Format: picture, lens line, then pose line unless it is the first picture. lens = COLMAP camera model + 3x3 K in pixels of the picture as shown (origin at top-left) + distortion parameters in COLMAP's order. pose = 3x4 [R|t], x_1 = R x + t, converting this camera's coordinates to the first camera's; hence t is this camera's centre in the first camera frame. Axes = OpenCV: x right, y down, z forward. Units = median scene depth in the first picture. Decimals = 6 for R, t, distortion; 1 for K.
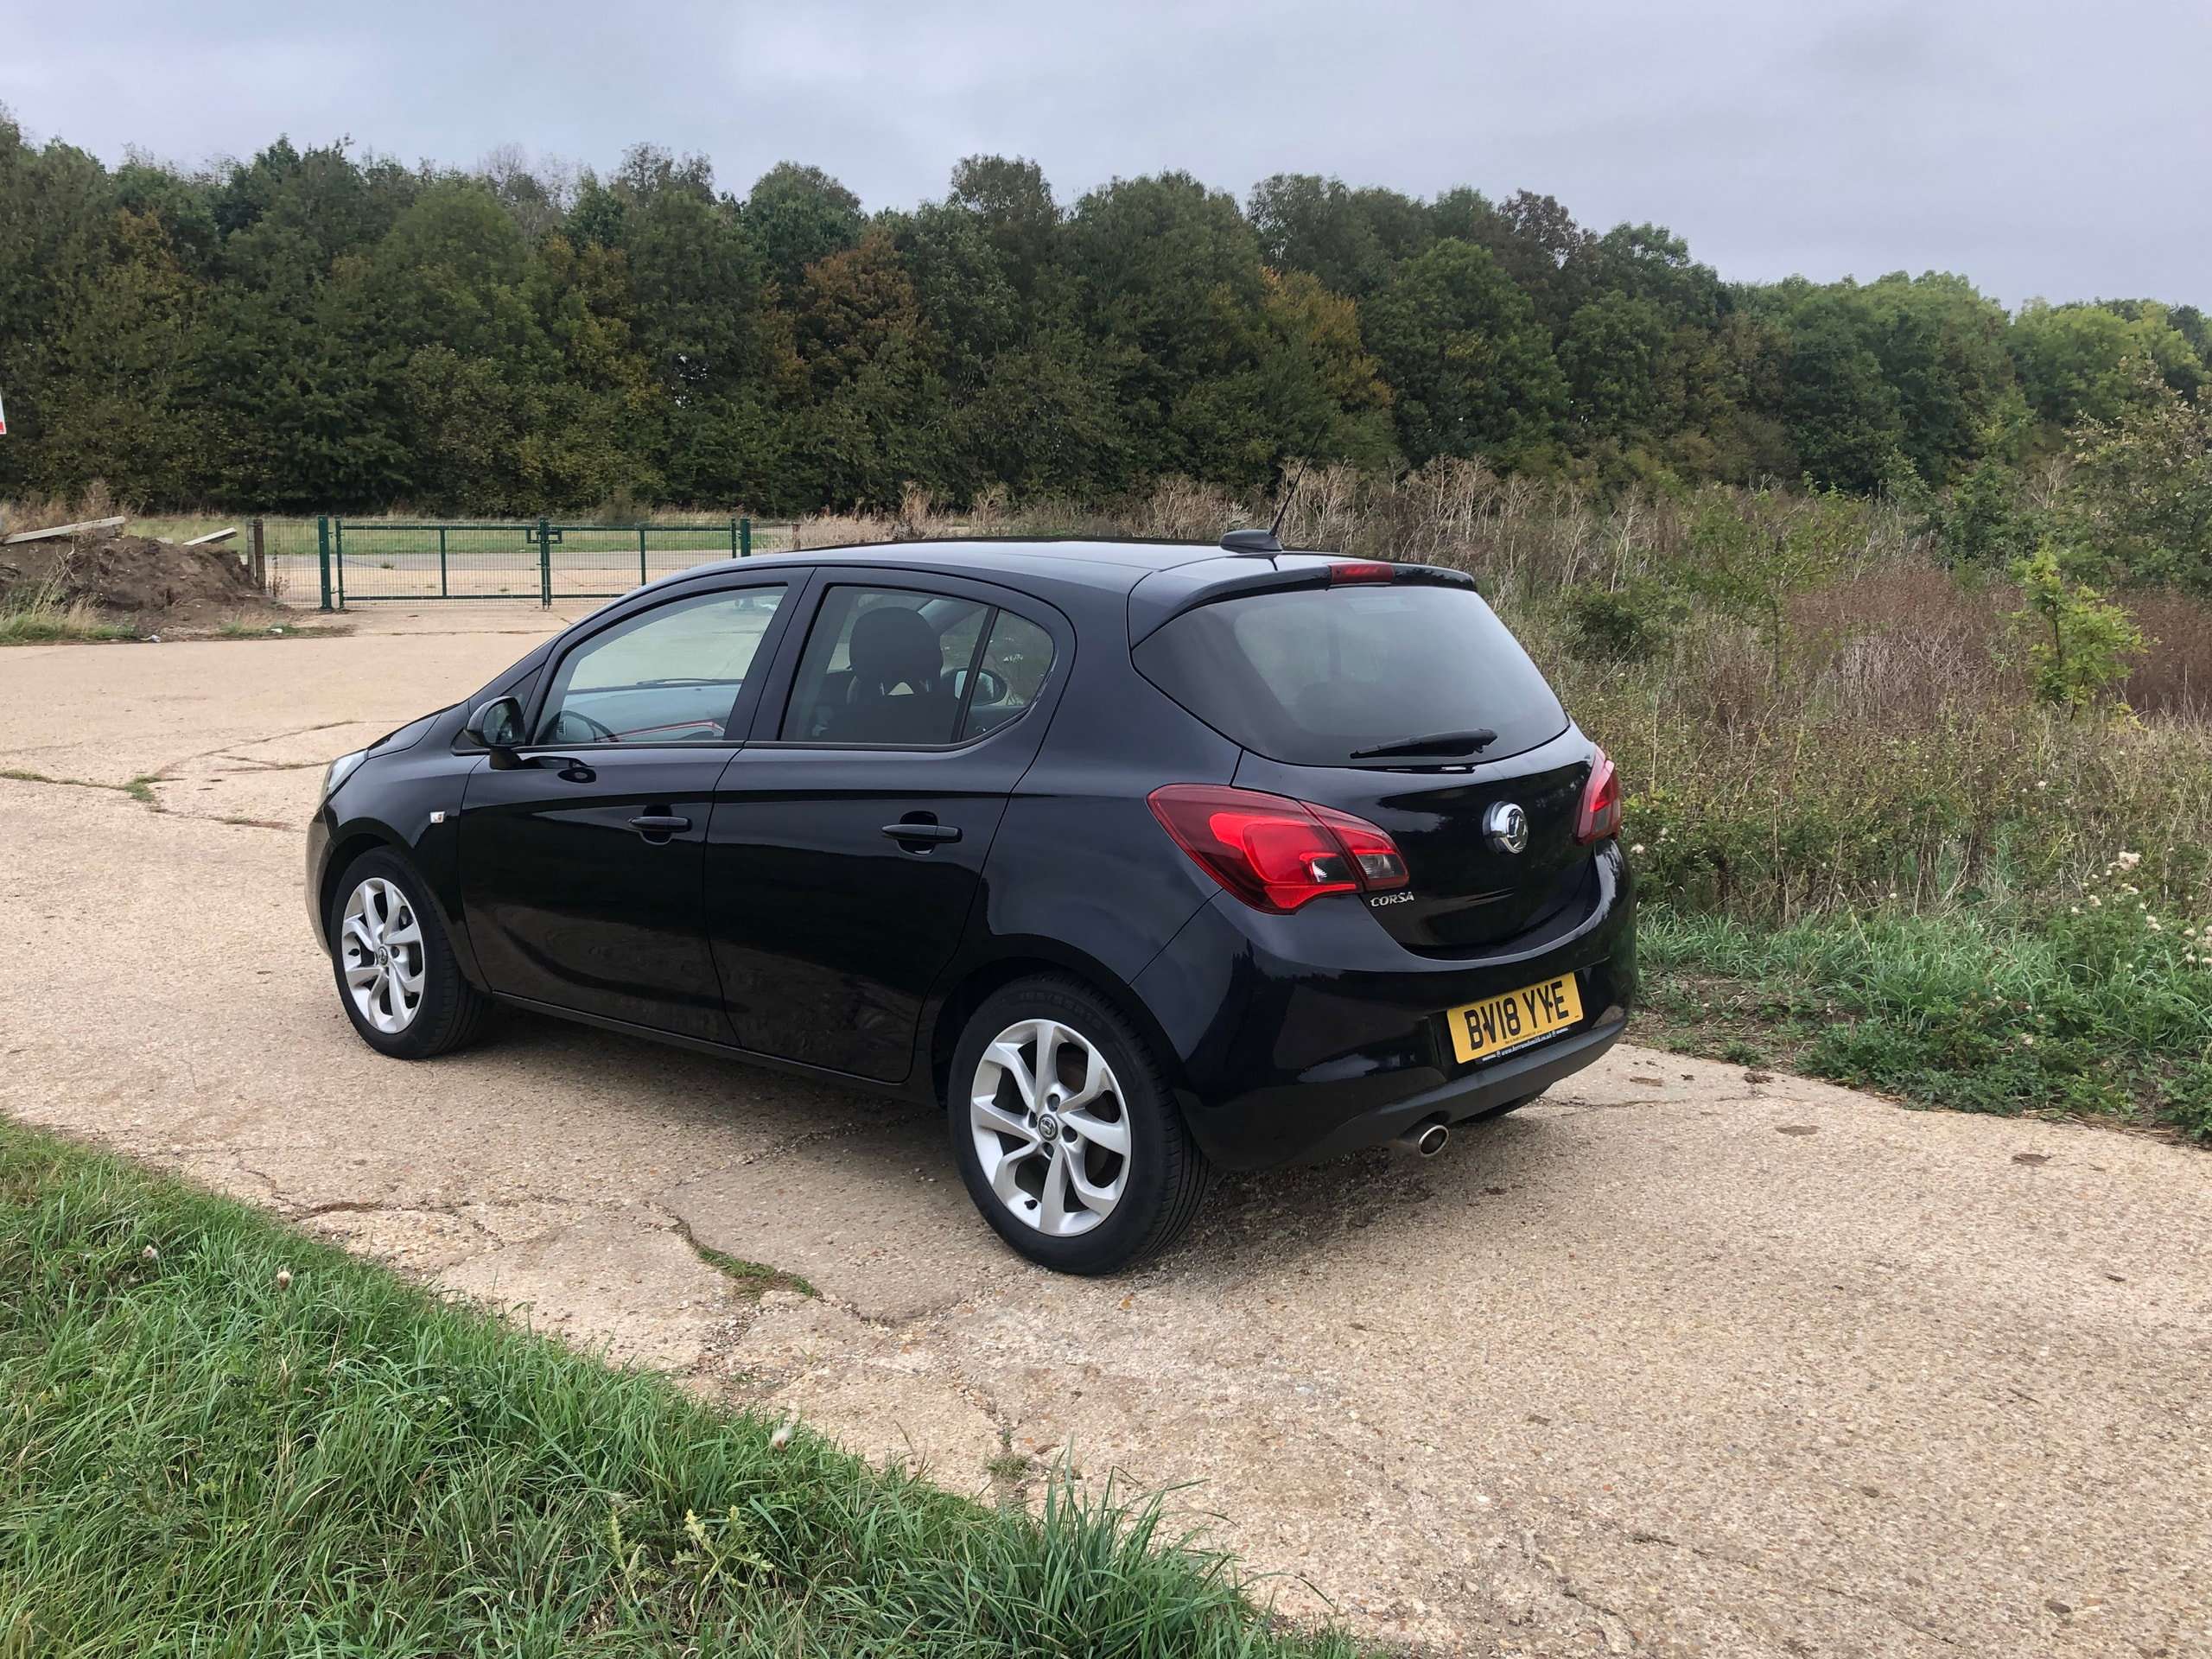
lens RADIAL K [[2087.4, 0, 1070.0], [0, 2087.4, 816.2], [0, 0, 1]] dist [0.044923, -0.055787]
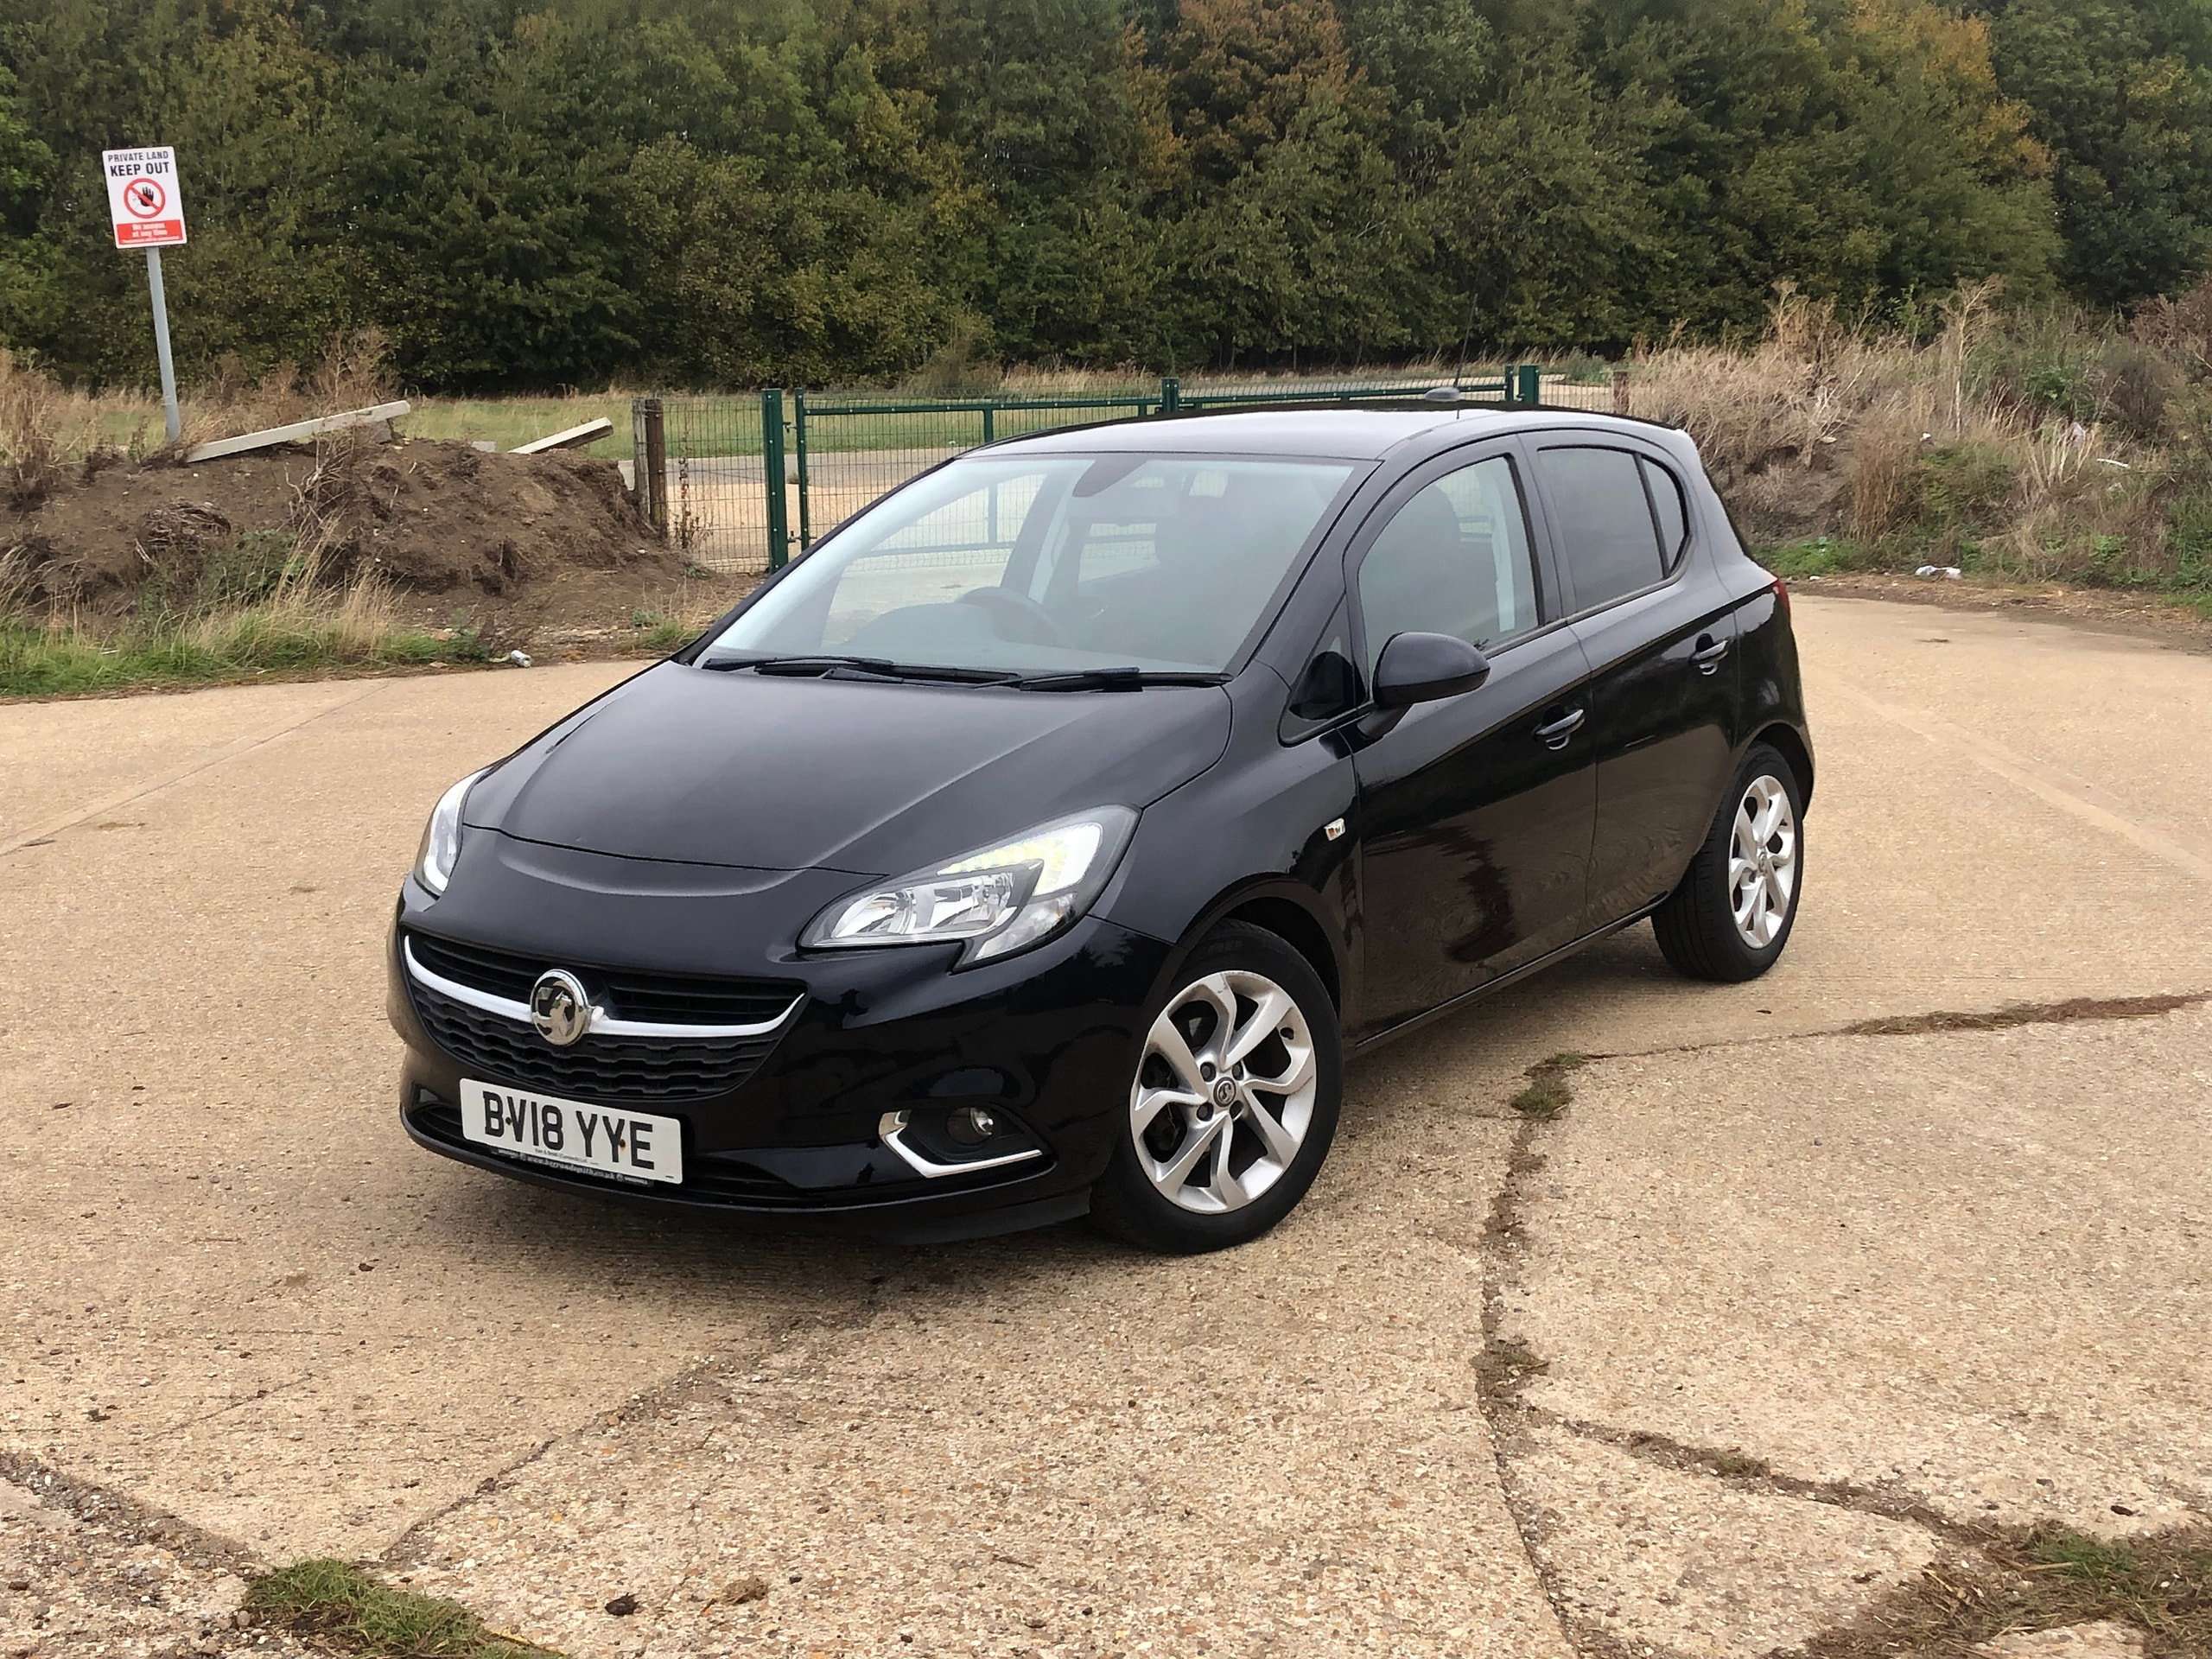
lens RADIAL K [[2730.9, 0, 1065.4], [0, 2730.9, 809.6], [0, 0, 1]] dist [0.164551, -0.522019]
pose [[0.993364, -0.014904, -0.114042, -0.081192], [0.016643, 0.999759, 0.014310, -0.019136], [0.113801, -0.016113, 0.993373, 0.133384]]
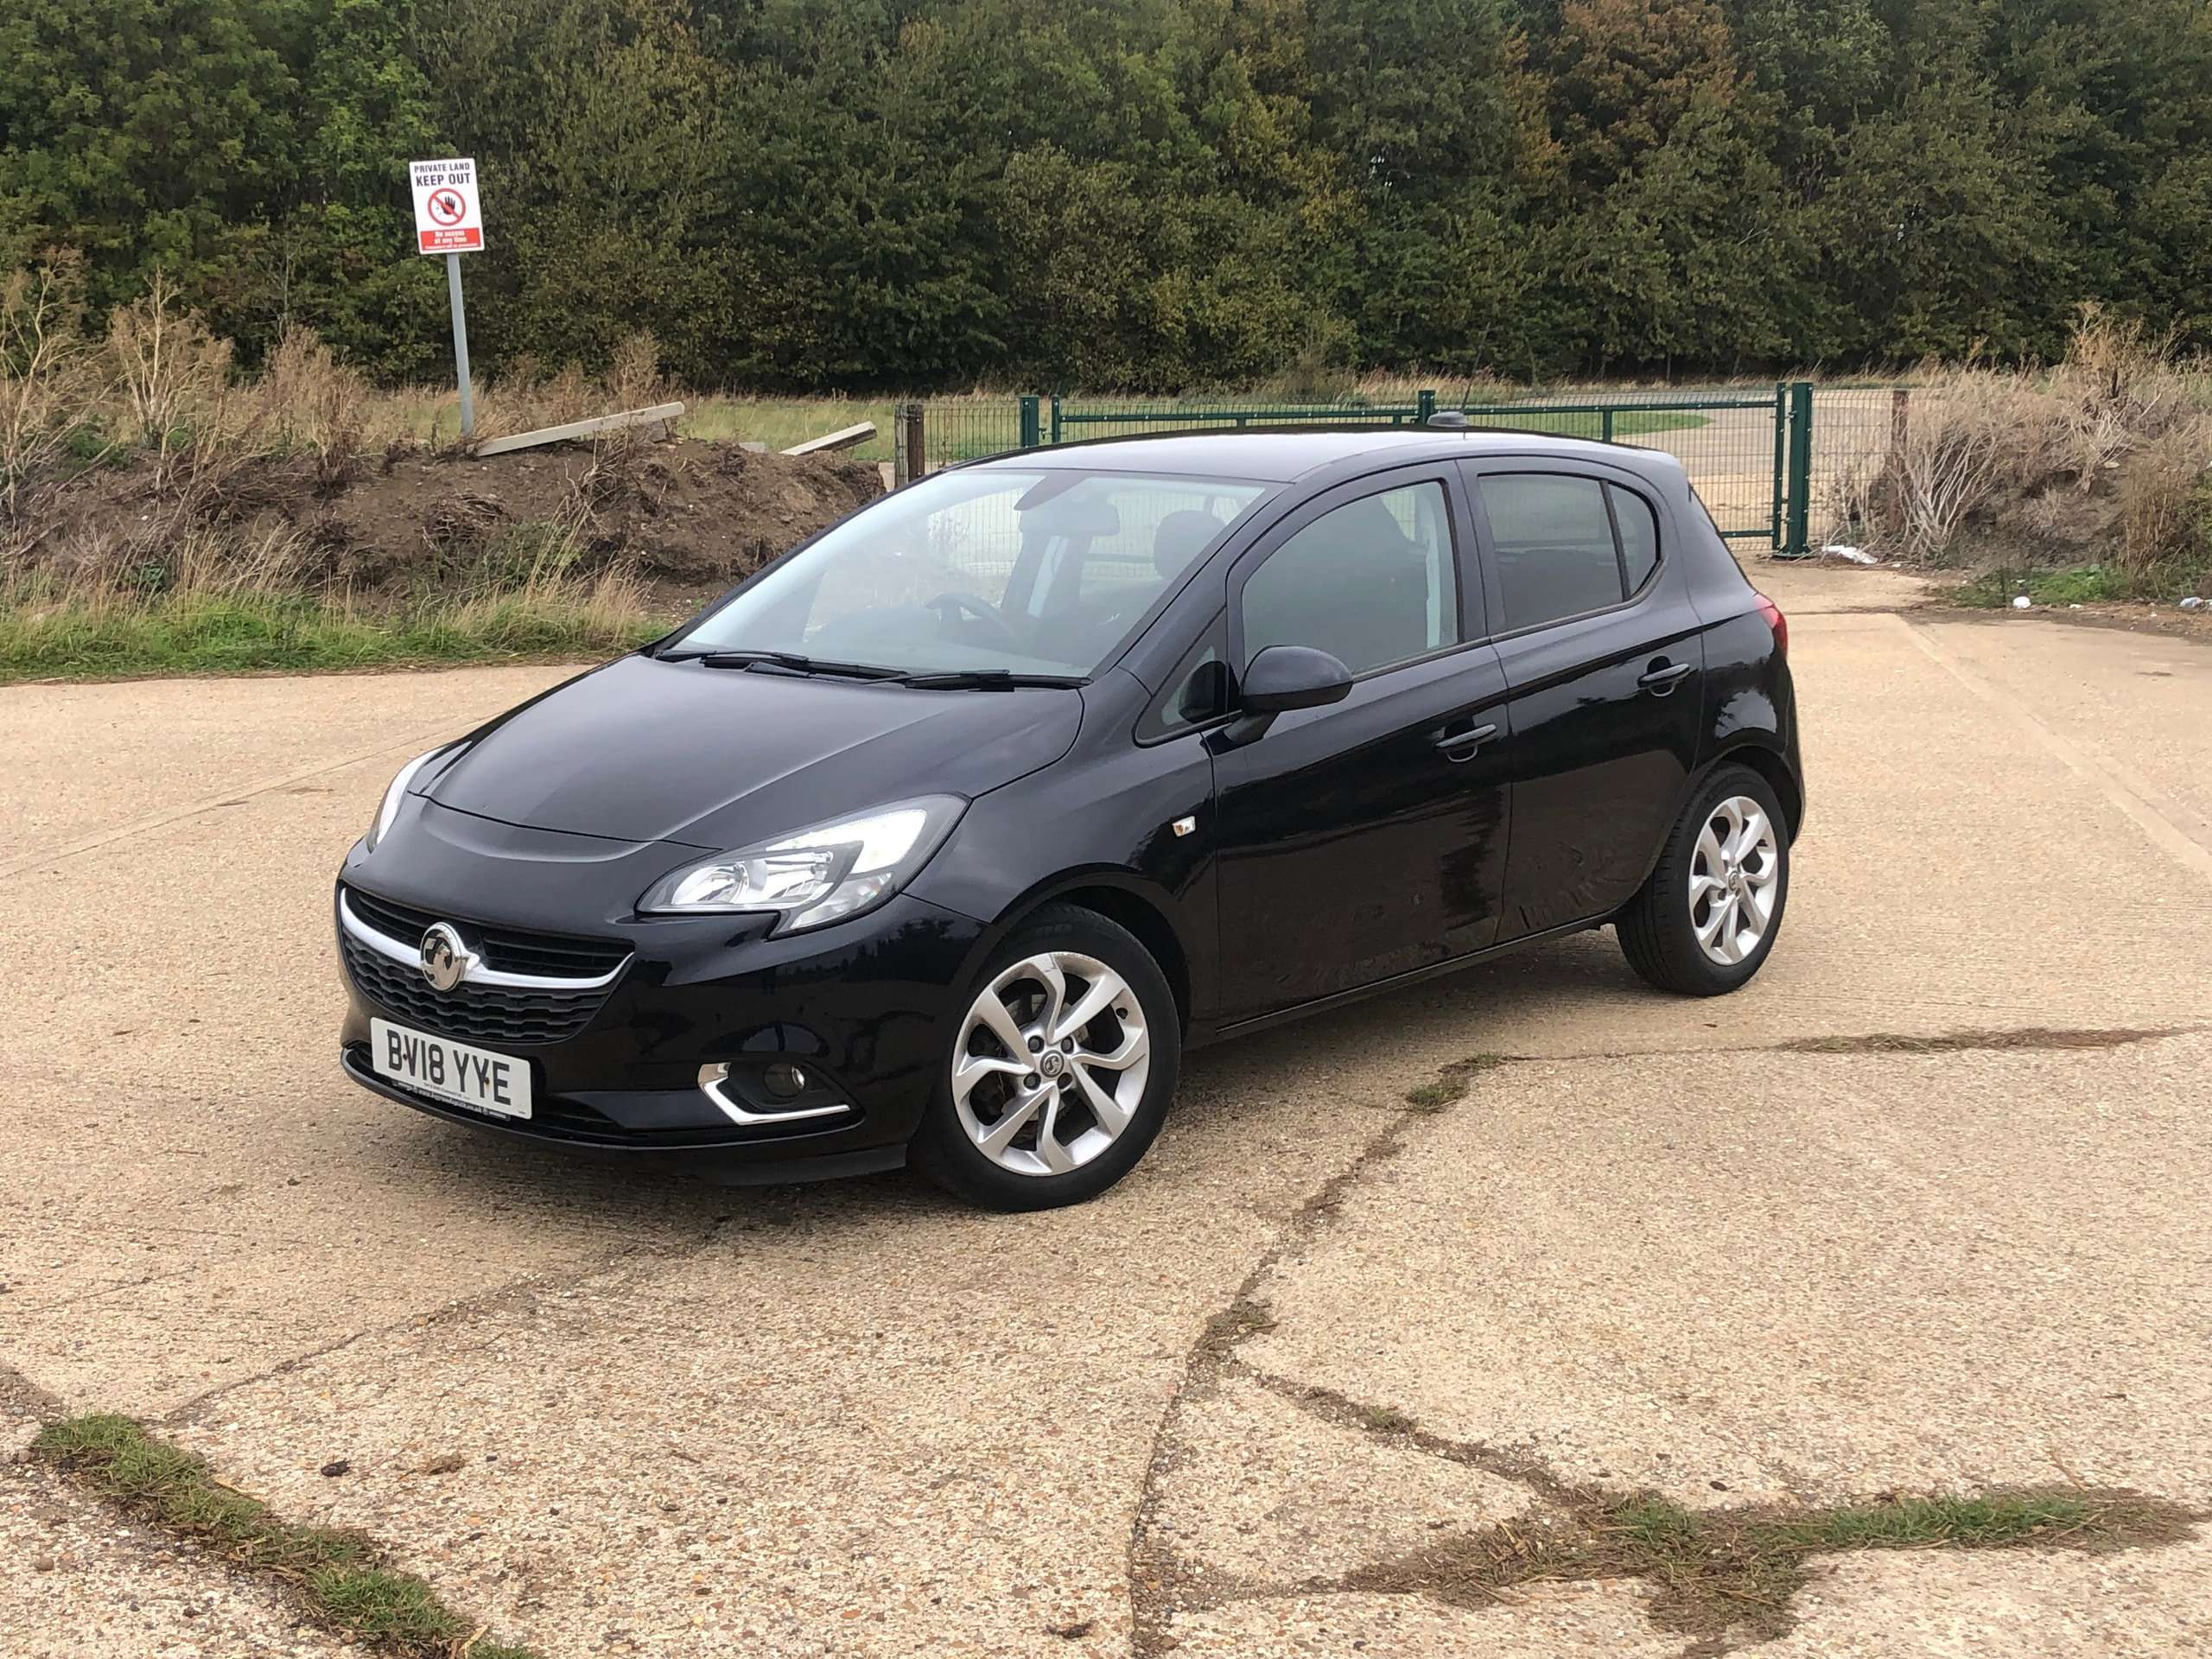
lens RADIAL K [[2730.9, 0, 1065.4], [0, 2730.9, 809.6], [0, 0, 1]] dist [0.164551, -0.522019]
pose [[0.967833, 0.022647, -0.250573, -0.066649], [-0.019886, 0.999711, 0.013545, -0.018937], [0.250807, -0.008126, 0.968003, 0.130256]]
